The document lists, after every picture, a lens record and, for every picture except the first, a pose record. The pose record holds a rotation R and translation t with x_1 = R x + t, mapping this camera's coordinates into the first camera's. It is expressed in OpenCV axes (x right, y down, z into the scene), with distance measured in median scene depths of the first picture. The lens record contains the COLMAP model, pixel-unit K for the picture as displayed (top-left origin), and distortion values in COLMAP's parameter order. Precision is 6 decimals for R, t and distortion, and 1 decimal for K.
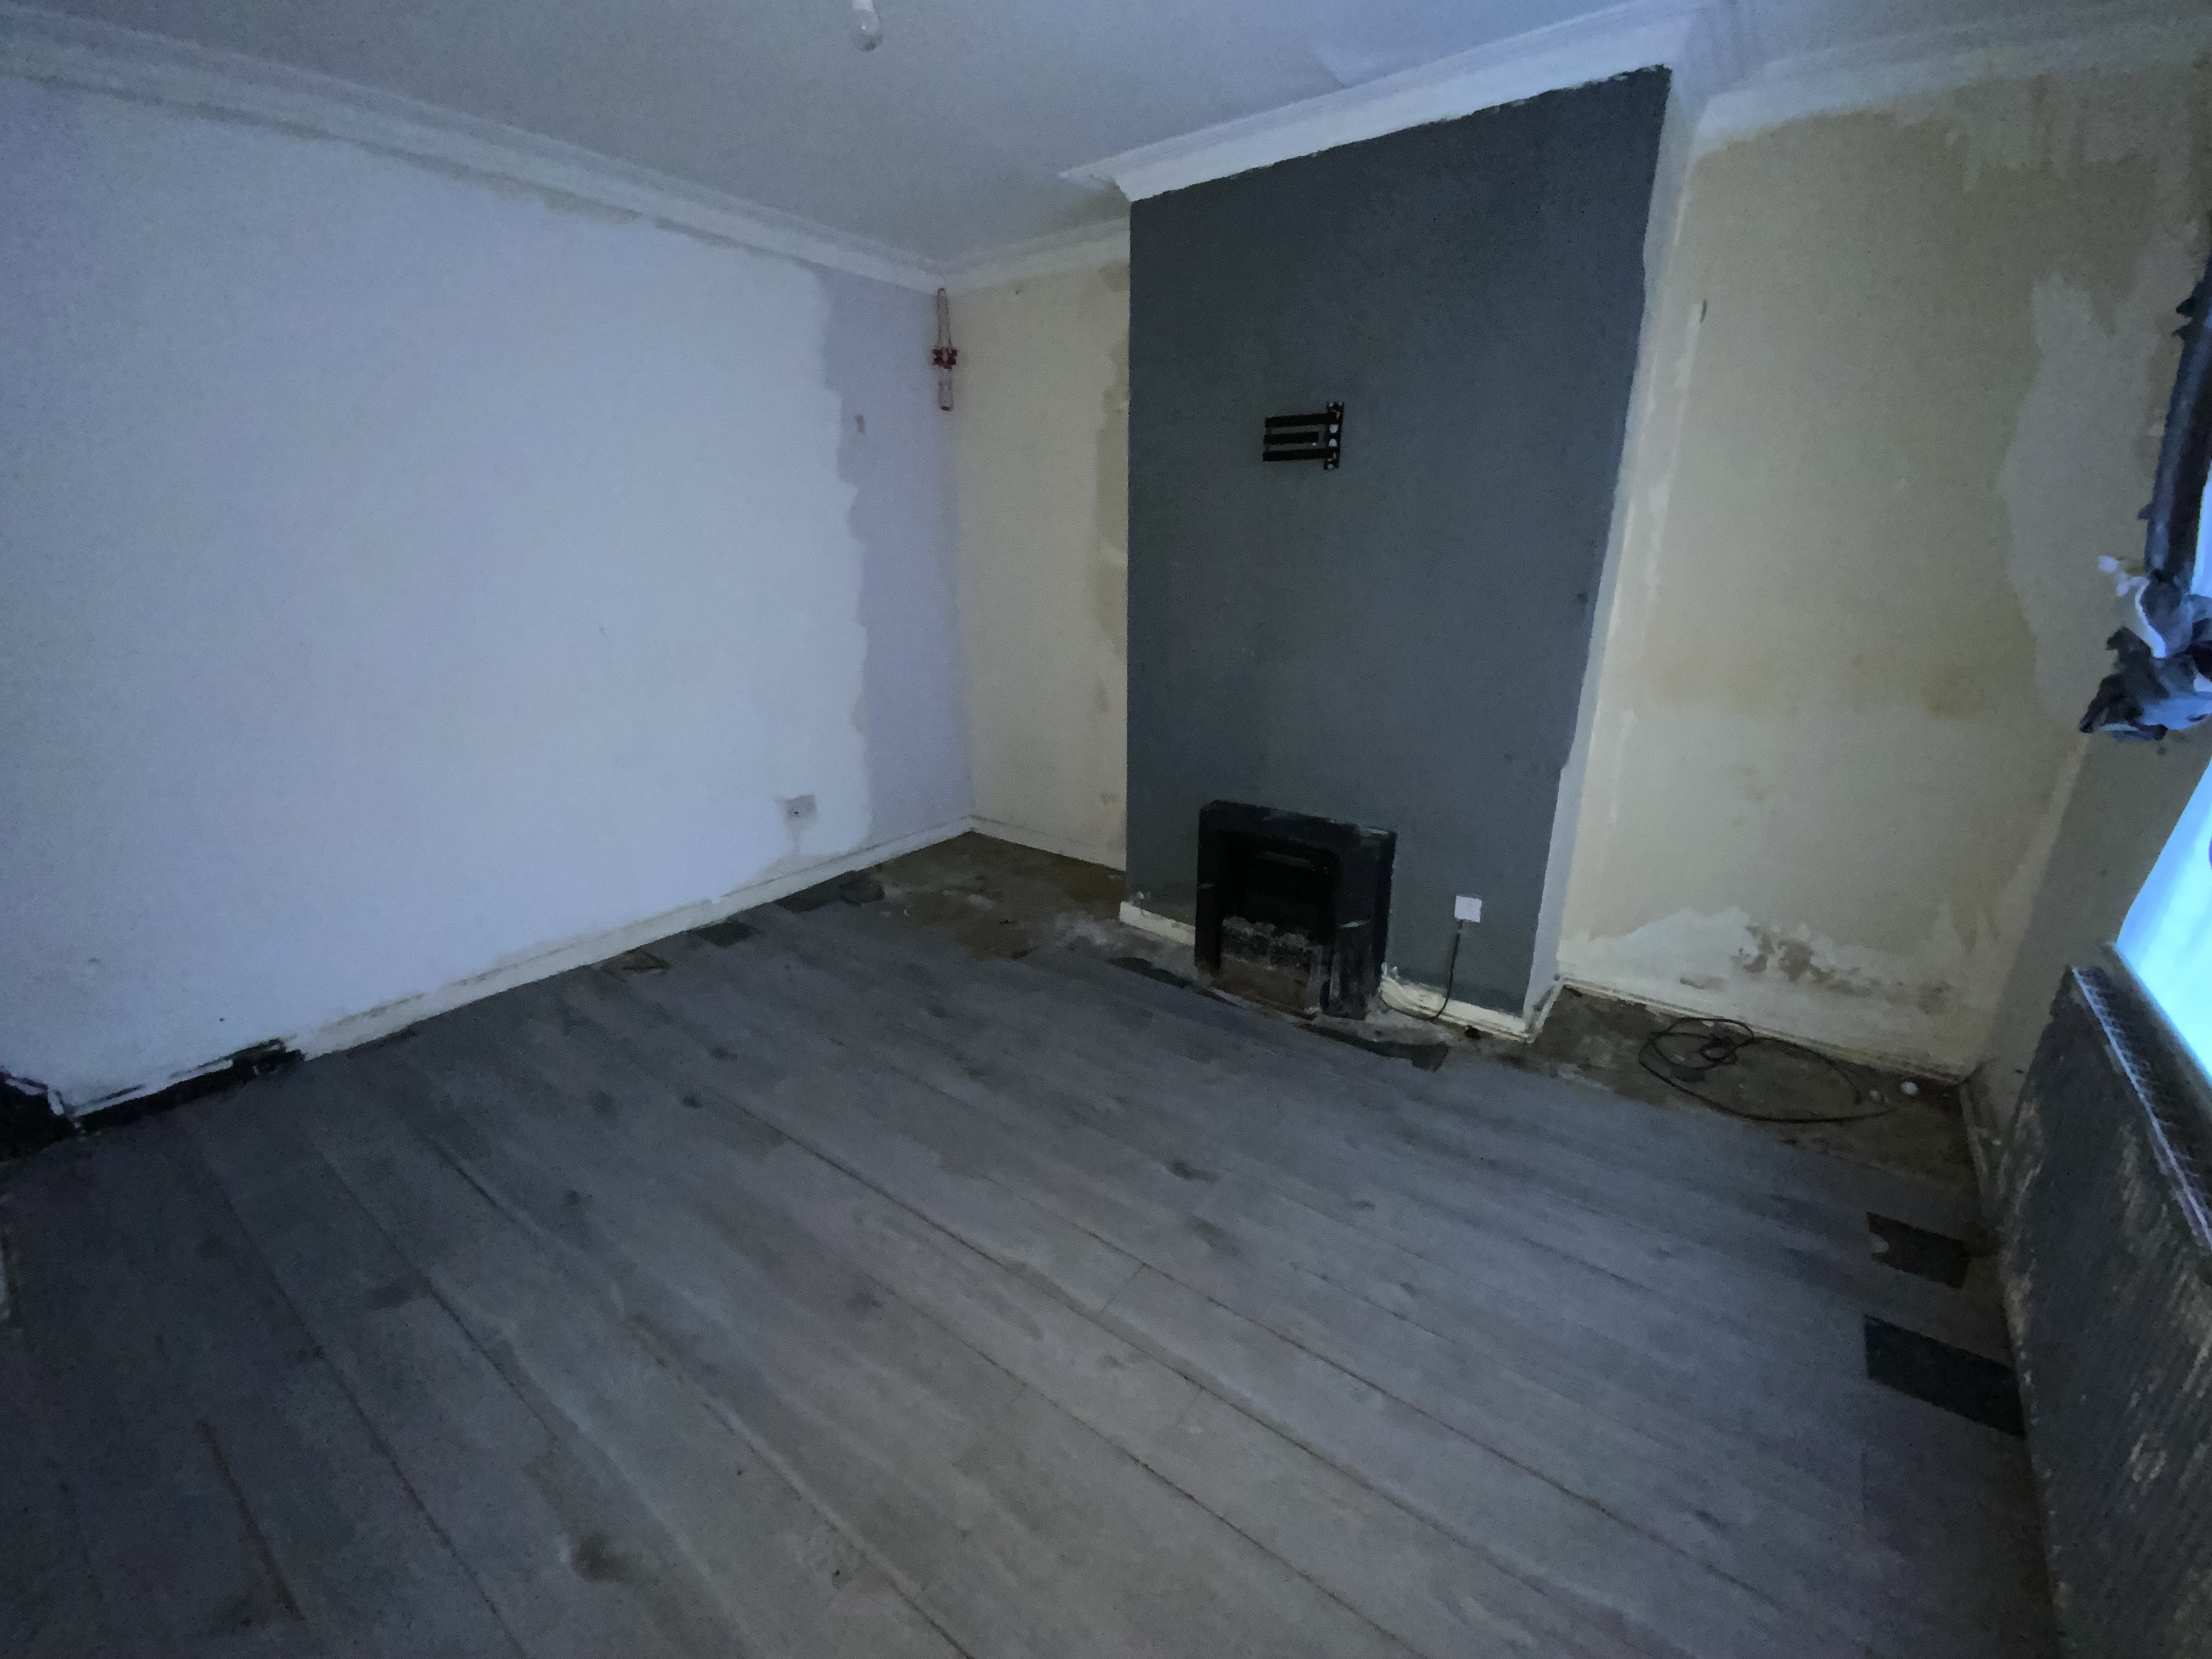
lens RADIAL K [[906.5, 0, 1102.8], [0, 906.5, 828.2], [0, 0, 1]] dist [0.015159, -0.000831]
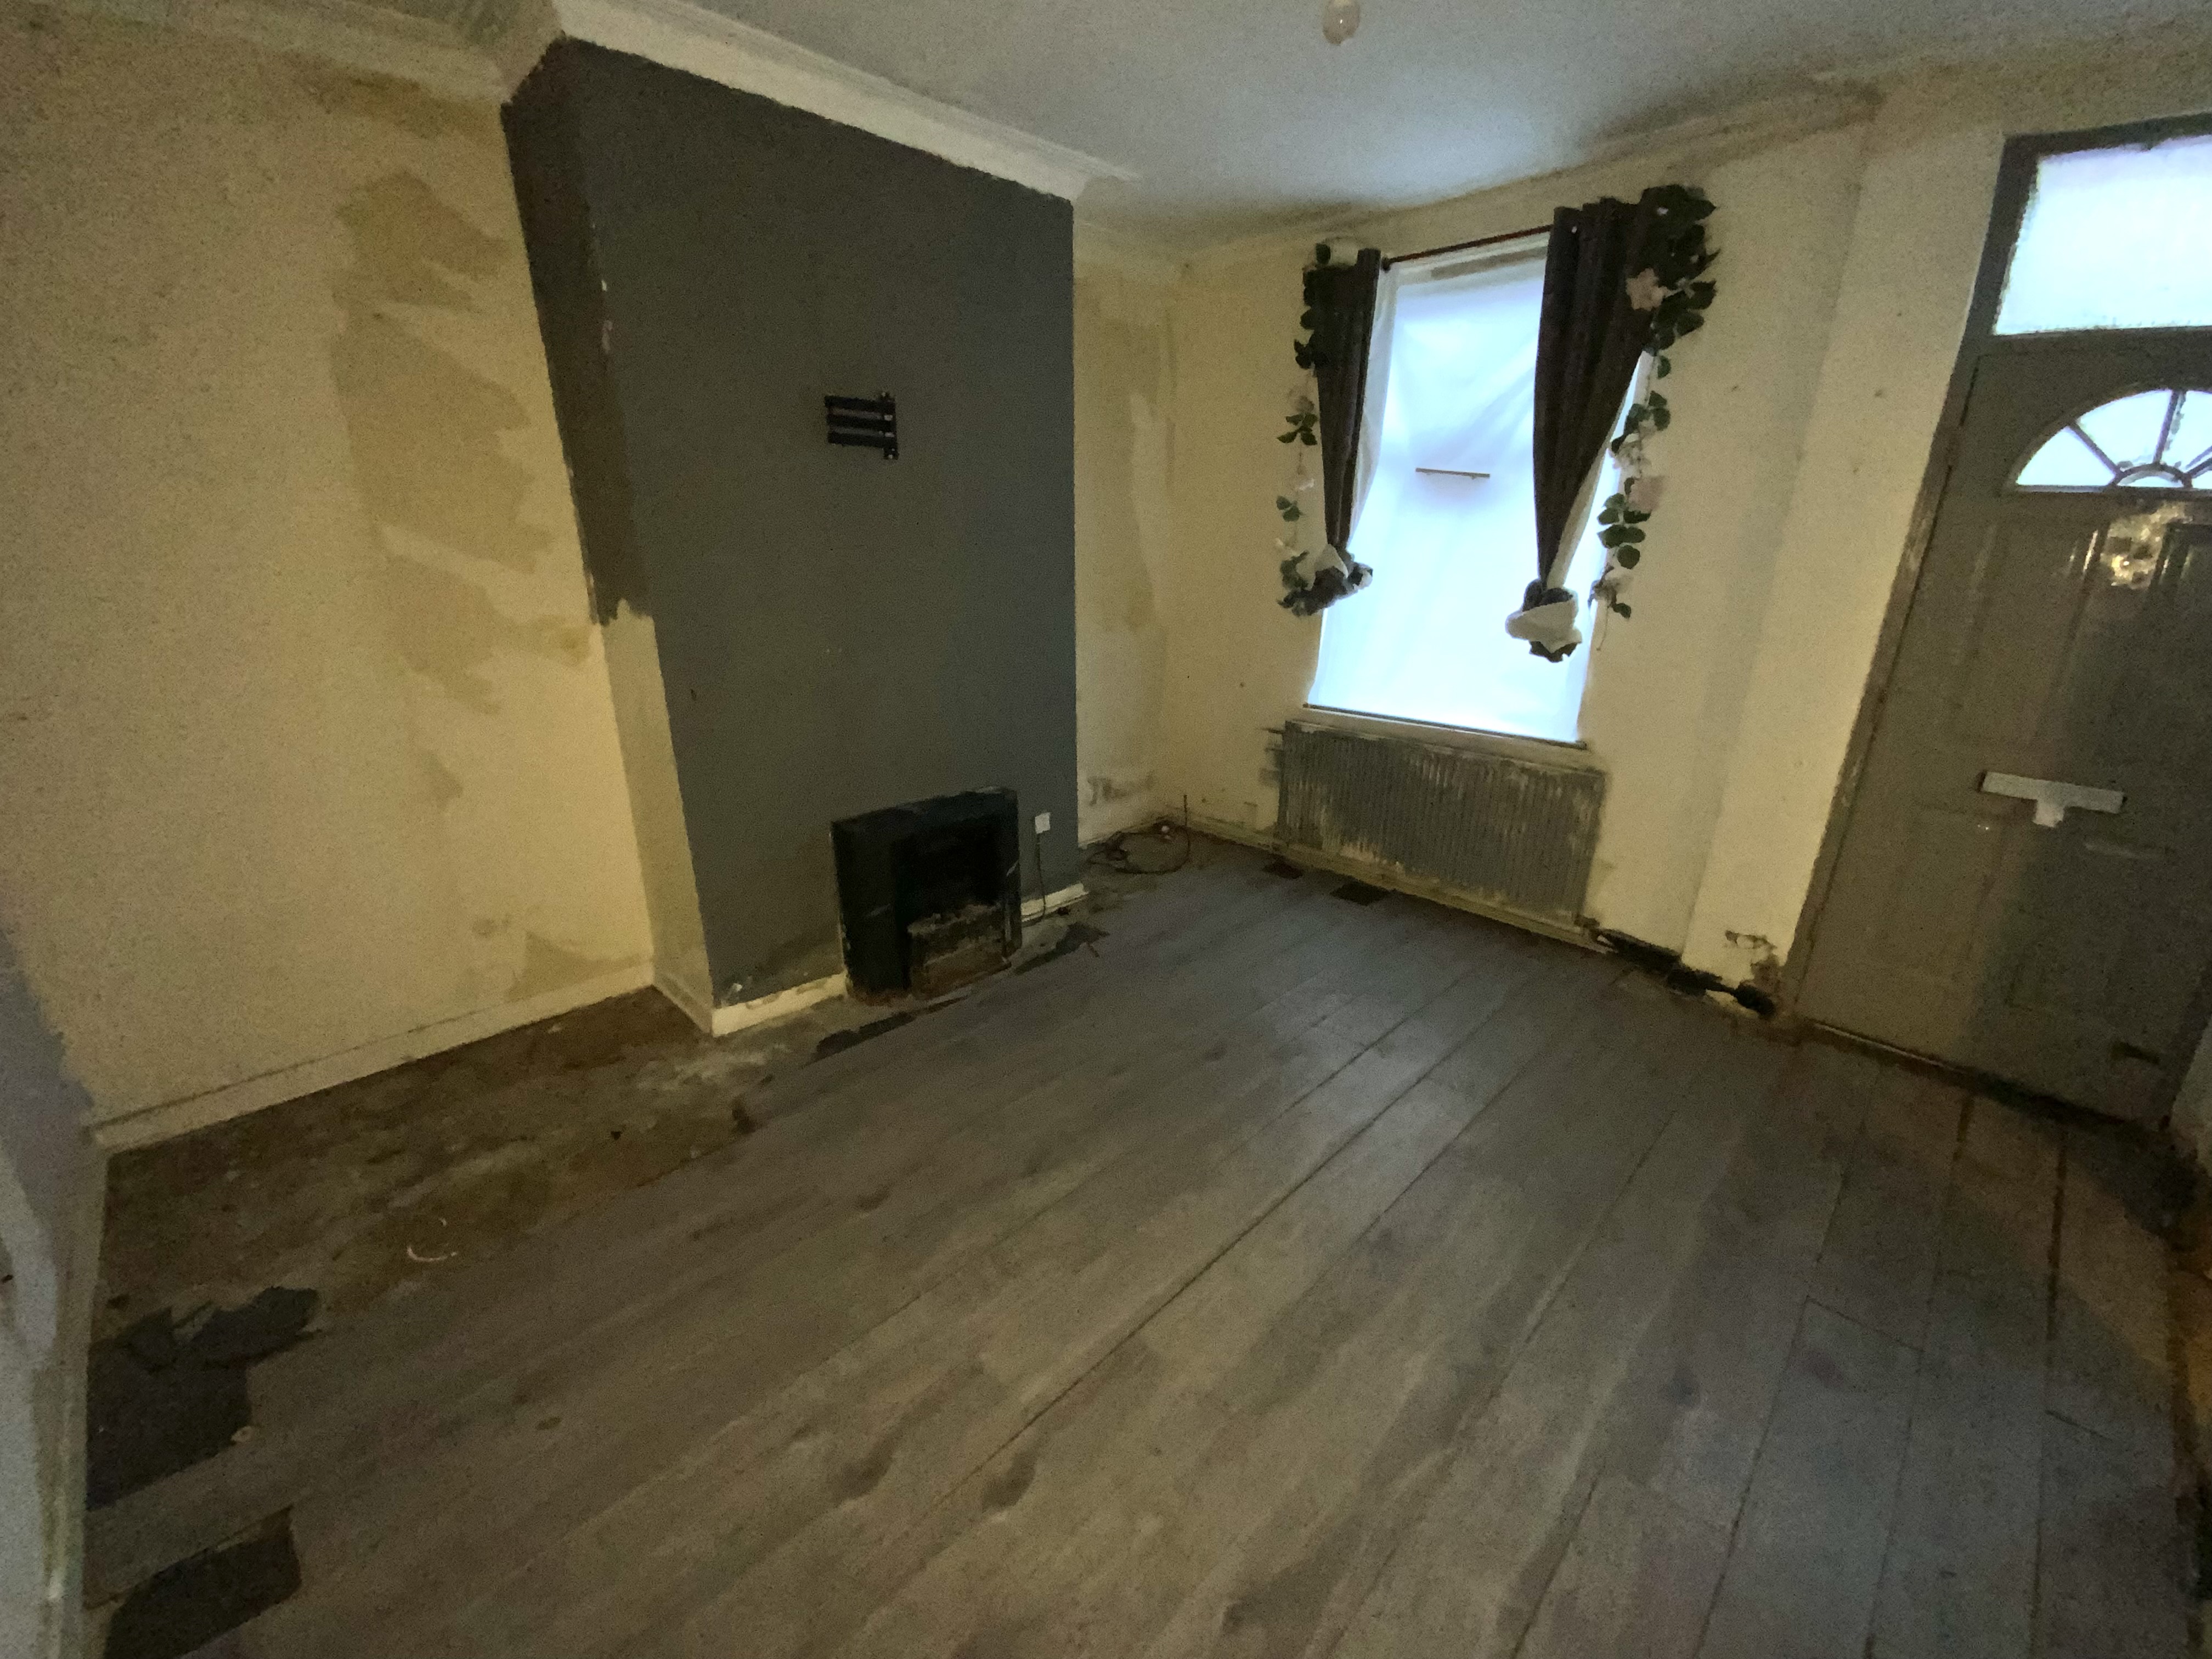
lens RADIAL K [[906.5, 0, 1104.9], [0, 906.5, 833.7], [0, 0, 1]] dist [0.015159, -0.000831]
pose [[0.149616, -0.317753, 0.936295, -0.772526], [0.300686, 0.916725, 0.263063, -0.202974], [-0.941914, 0.242173, 0.232700, 0.626490]]
